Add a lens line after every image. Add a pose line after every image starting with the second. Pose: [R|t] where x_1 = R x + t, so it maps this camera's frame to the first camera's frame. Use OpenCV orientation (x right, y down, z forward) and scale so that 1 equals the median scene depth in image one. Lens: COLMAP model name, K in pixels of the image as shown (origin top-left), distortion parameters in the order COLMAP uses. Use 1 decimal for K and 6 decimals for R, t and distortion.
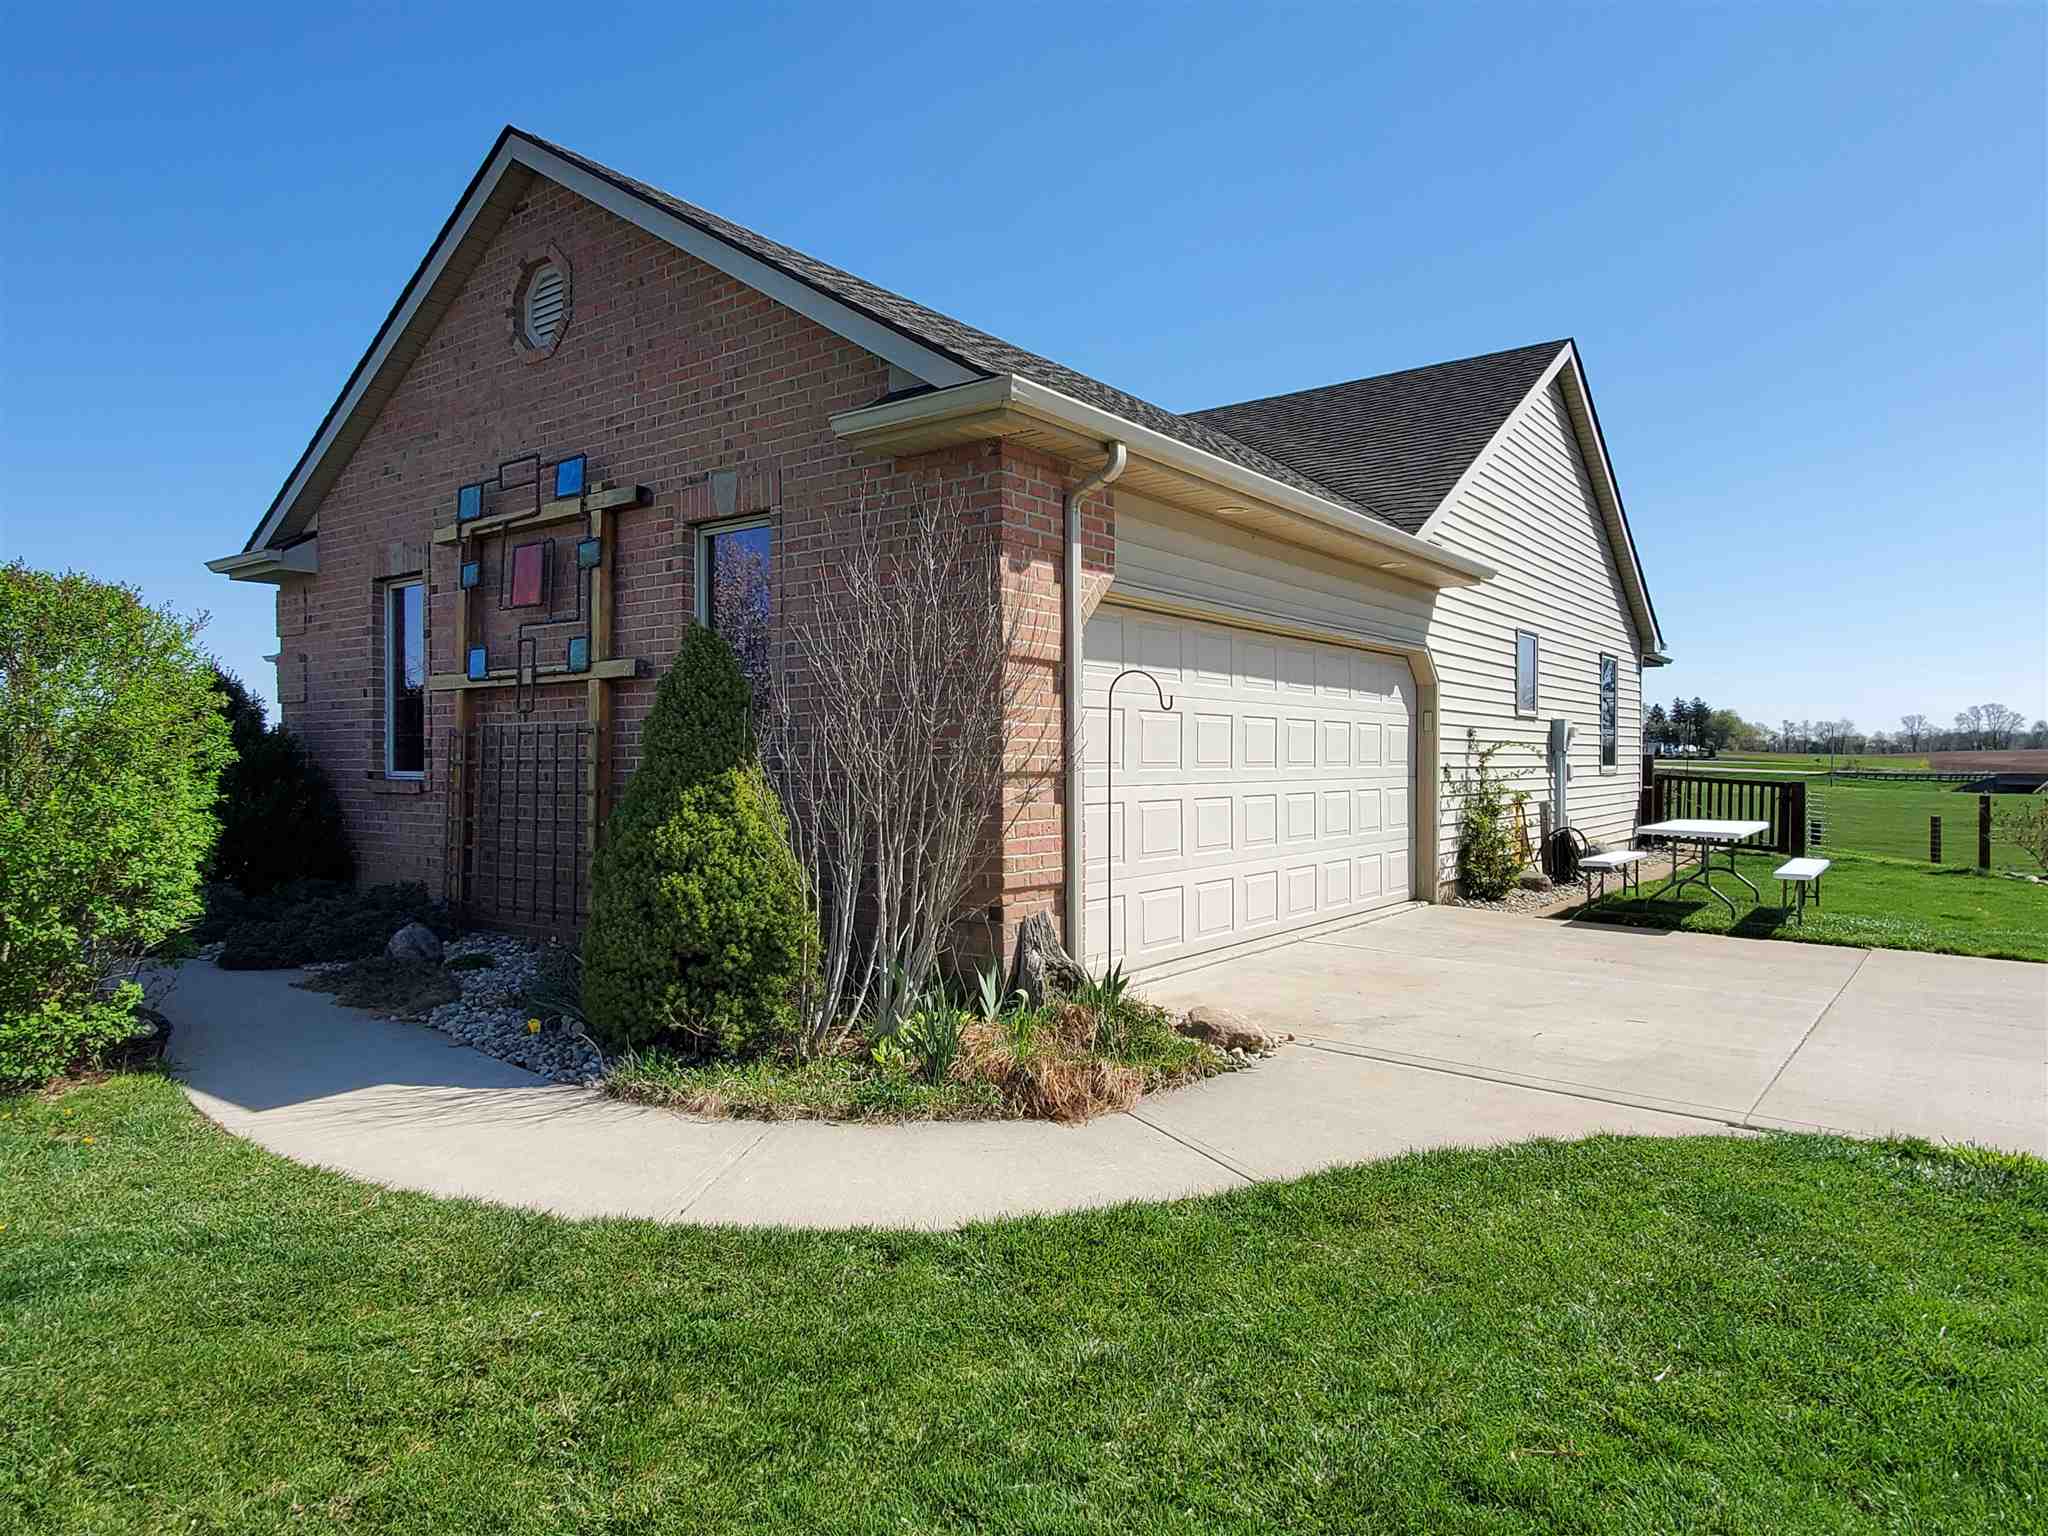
lens RADIAL K [[1263.0, 0, 1026.0], [0, 1263.0, 761.9], [0, 0, 1]] dist [0.006612, -0.008796]
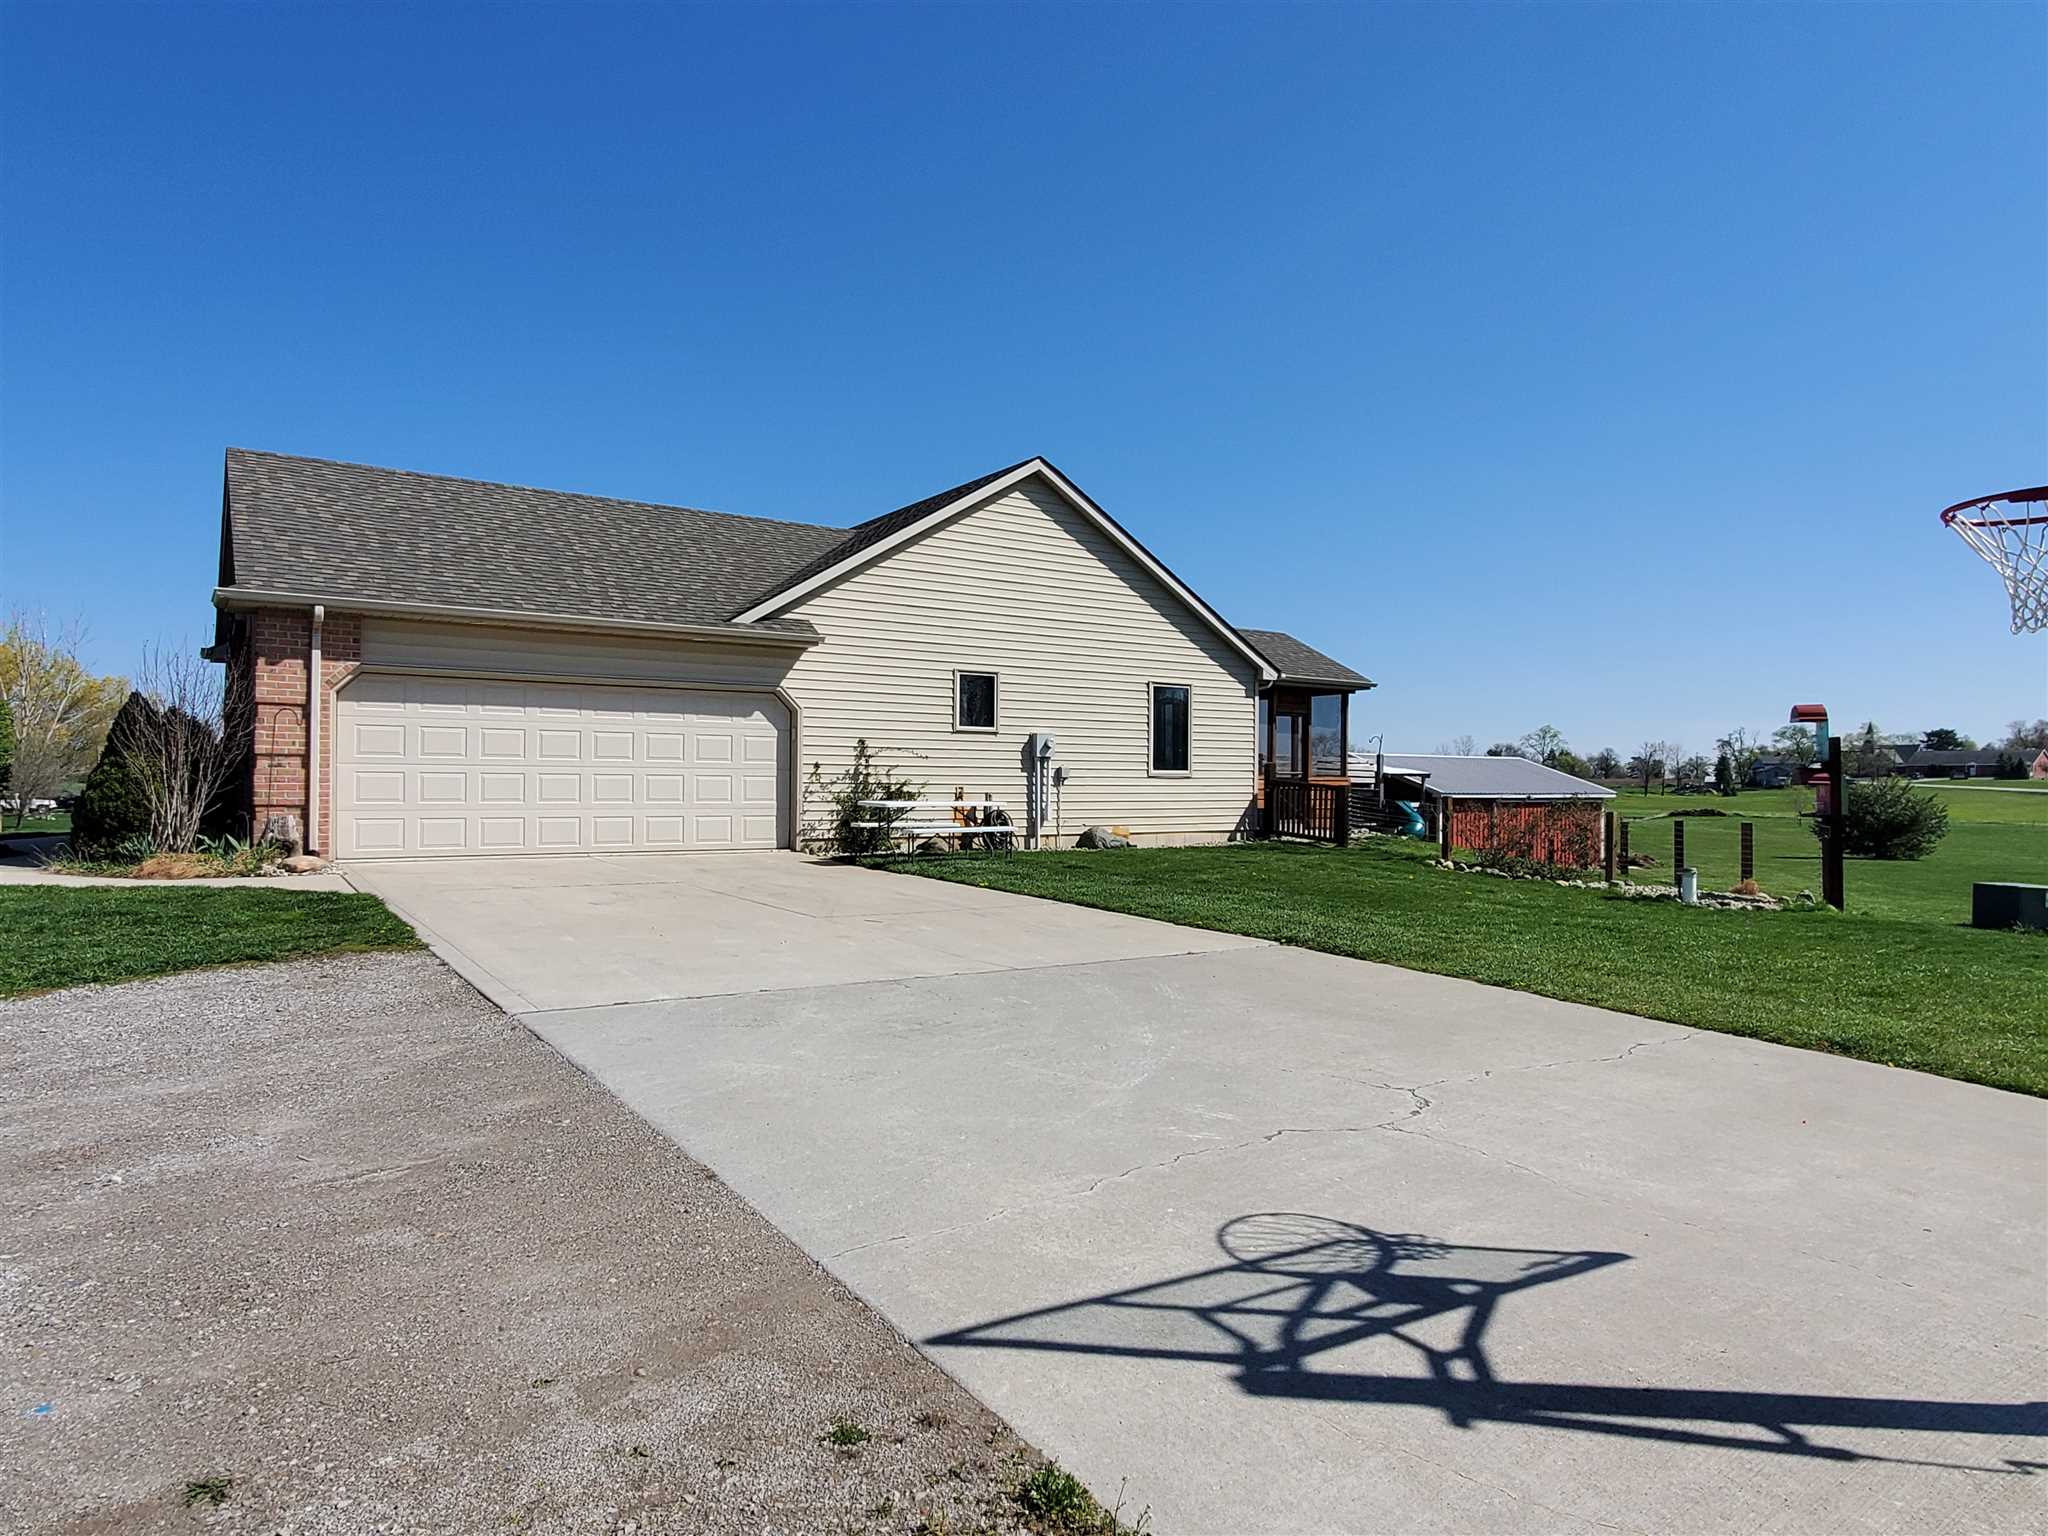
lens RADIAL K [[1263.0, 0, 1015.3], [0, 1263.0, 773.5], [0, 0, 1]] dist [0.006612, -0.008796]
pose [[0.935207, 0.012851, -0.353869, 1.349537], [-0.014658, 0.999890, -0.002428, 0.019611], [0.353798, 0.007458, 0.935292, -0.426904]]
